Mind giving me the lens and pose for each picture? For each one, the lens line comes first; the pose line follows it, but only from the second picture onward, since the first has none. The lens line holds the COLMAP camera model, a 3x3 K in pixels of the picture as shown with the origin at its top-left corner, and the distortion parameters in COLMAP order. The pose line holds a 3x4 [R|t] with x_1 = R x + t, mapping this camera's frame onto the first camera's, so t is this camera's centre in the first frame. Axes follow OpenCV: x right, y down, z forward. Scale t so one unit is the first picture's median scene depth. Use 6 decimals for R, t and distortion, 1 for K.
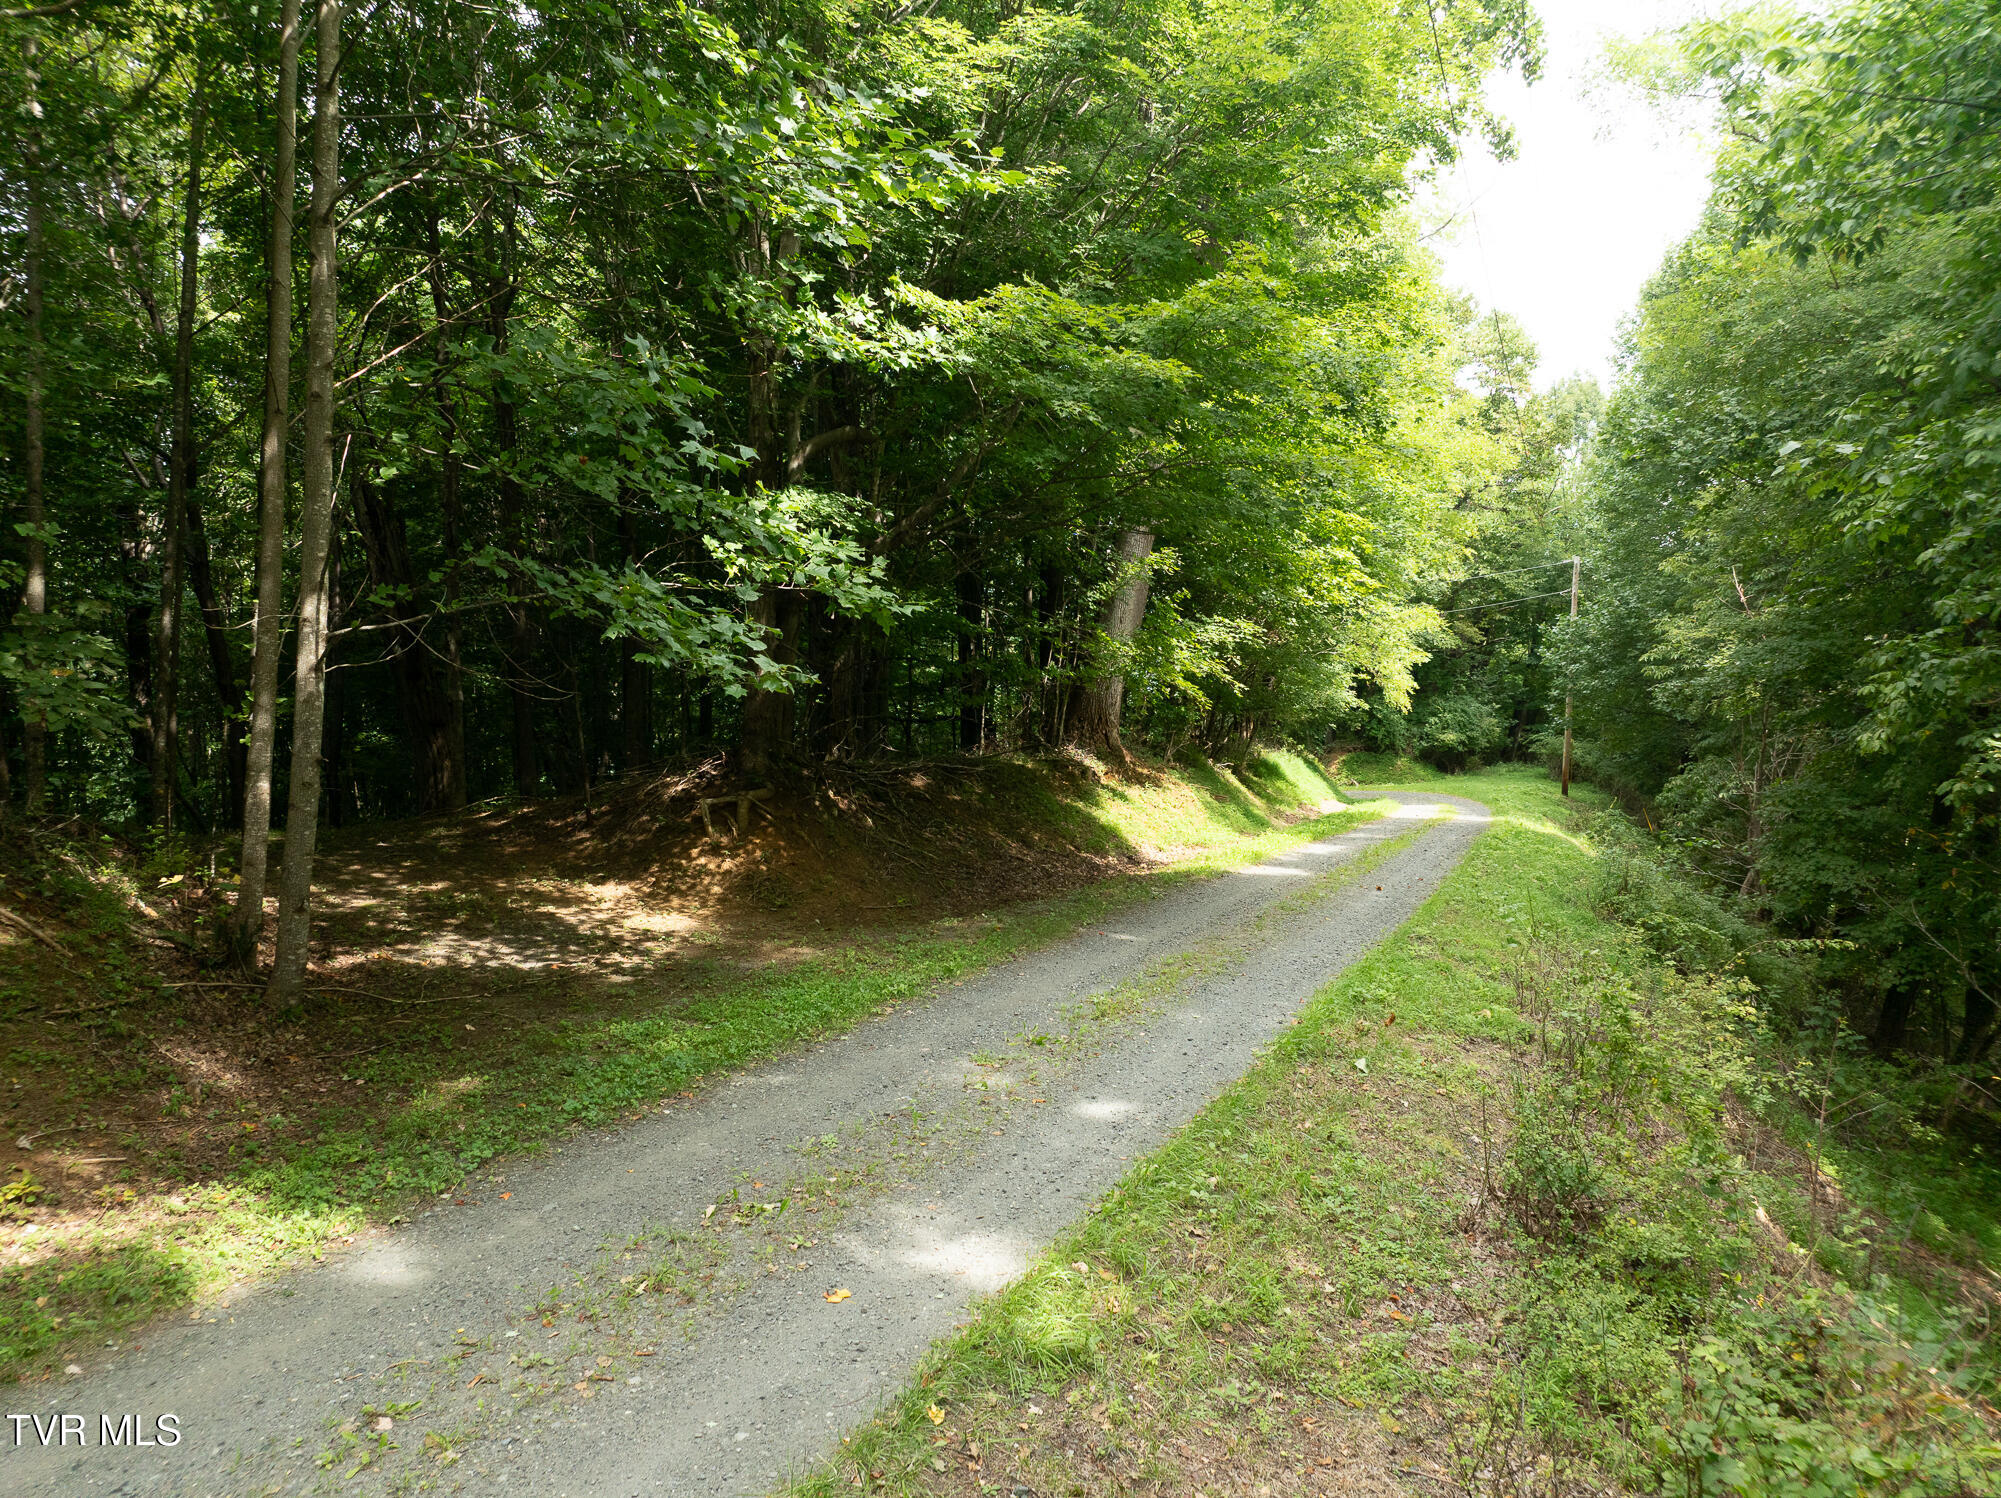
lens RADIAL K [[1417.6, 0, 999.3], [0, 1417.6, 749.1], [0, 0, 1]] dist [-0.045100, -0.001569]
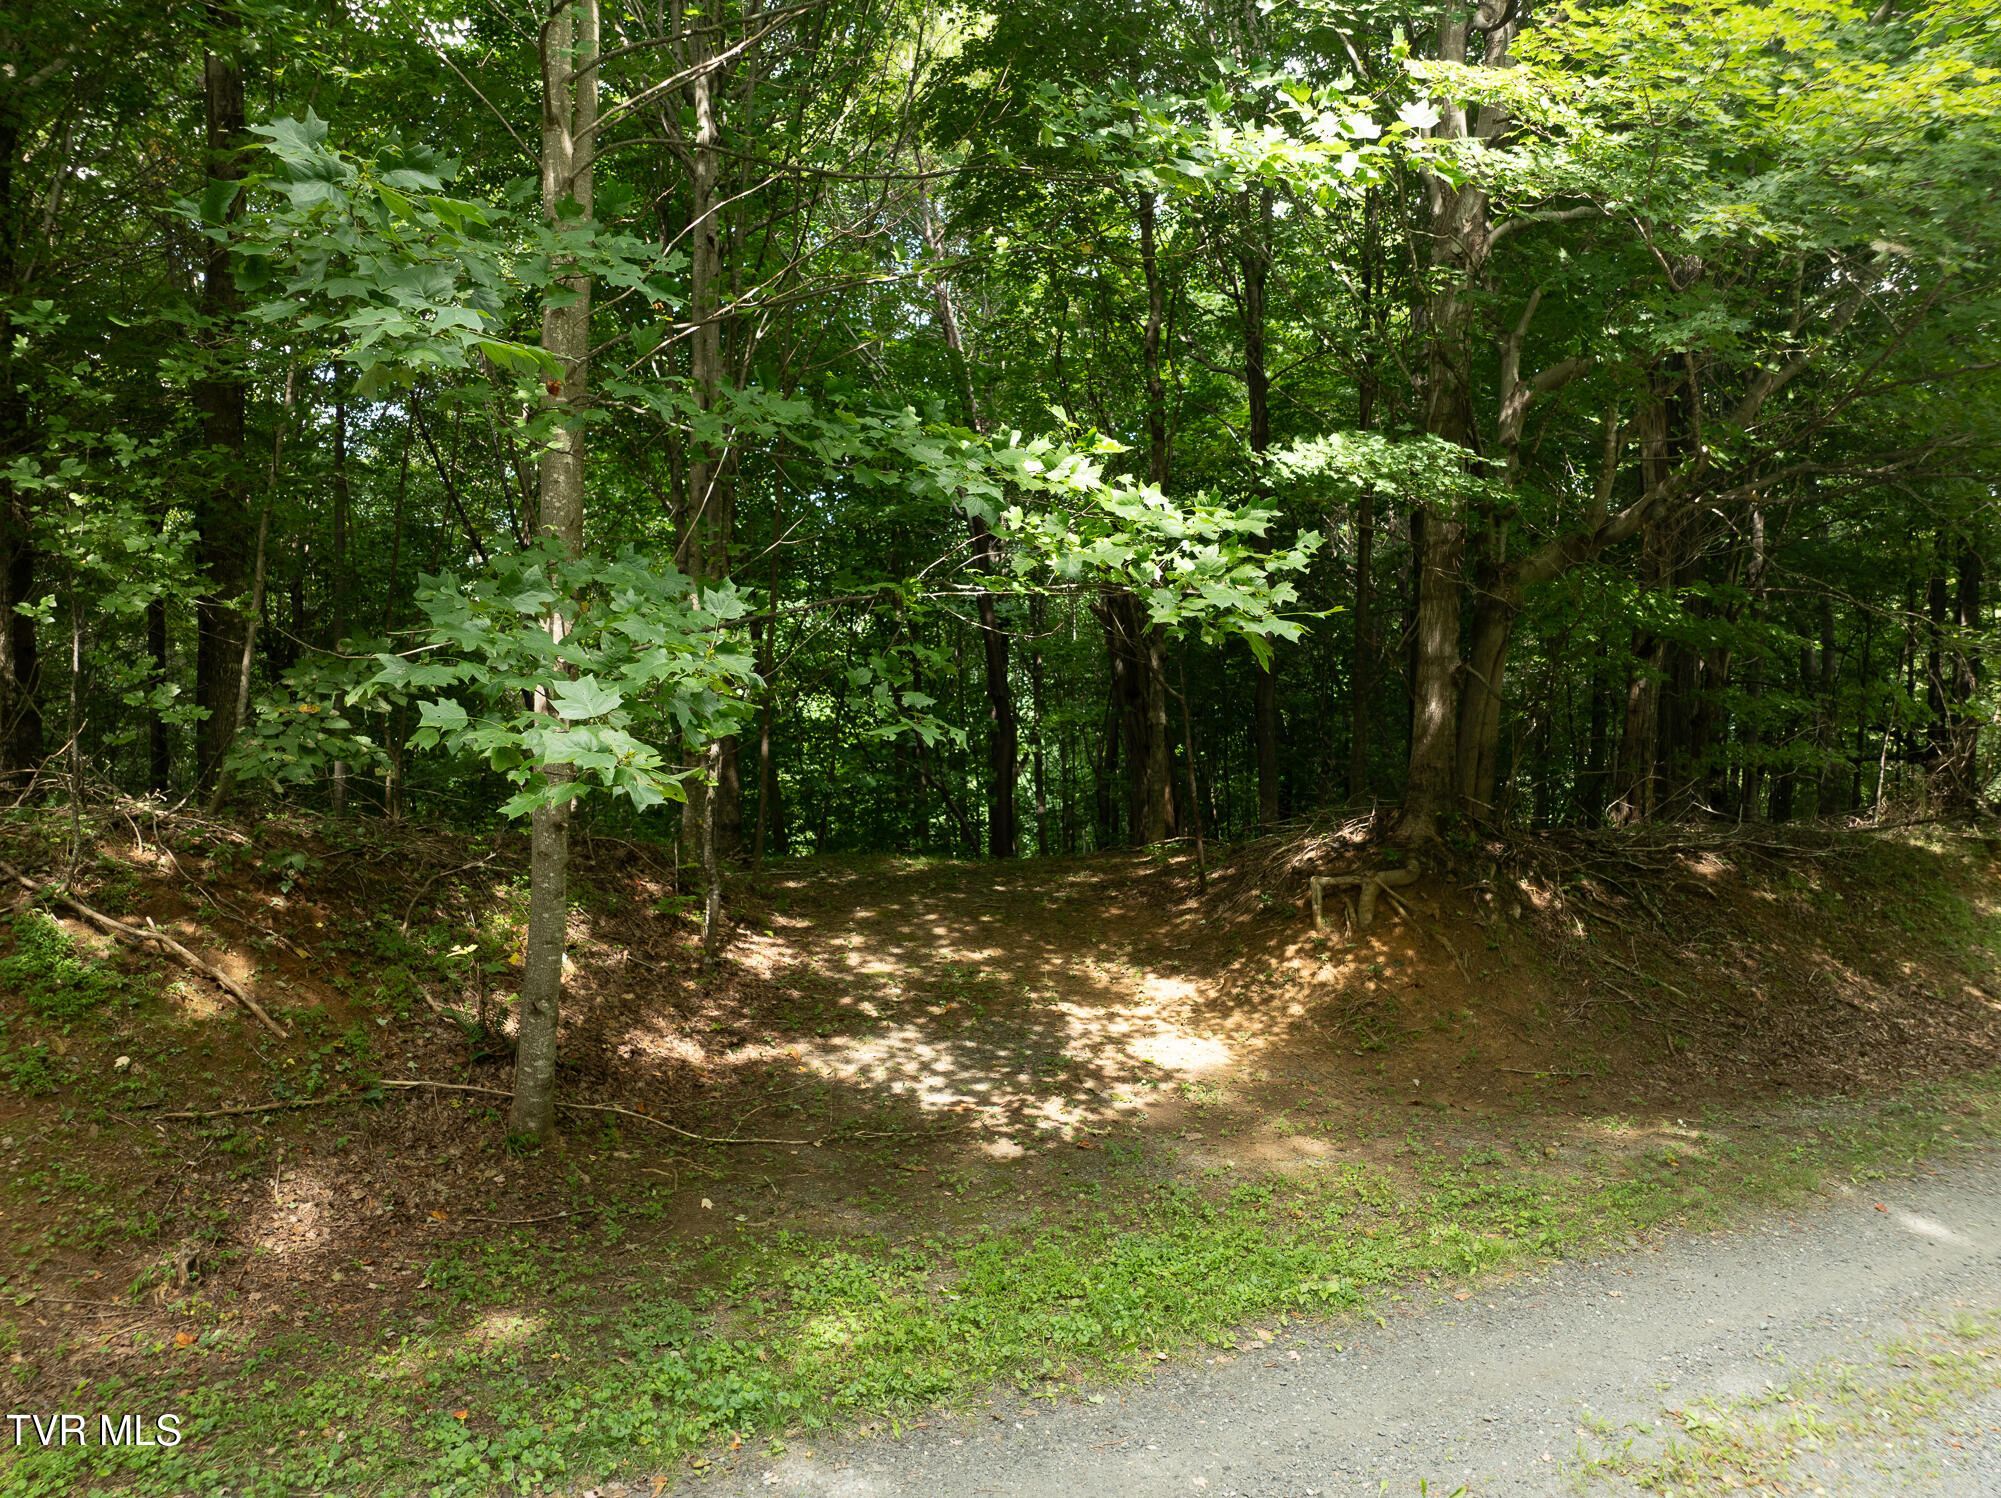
lens RADIAL K [[1417.6, 0, 1001.8], [0, 1417.6, 746.4], [0, 0, 1]] dist [-0.045100, -0.001569]
pose [[0.780874, 0.043665, -0.623161, 0.118377], [-0.045323, 0.998885, 0.013198, -0.035056], [0.623042, 0.017938, 0.781982, 0.325662]]
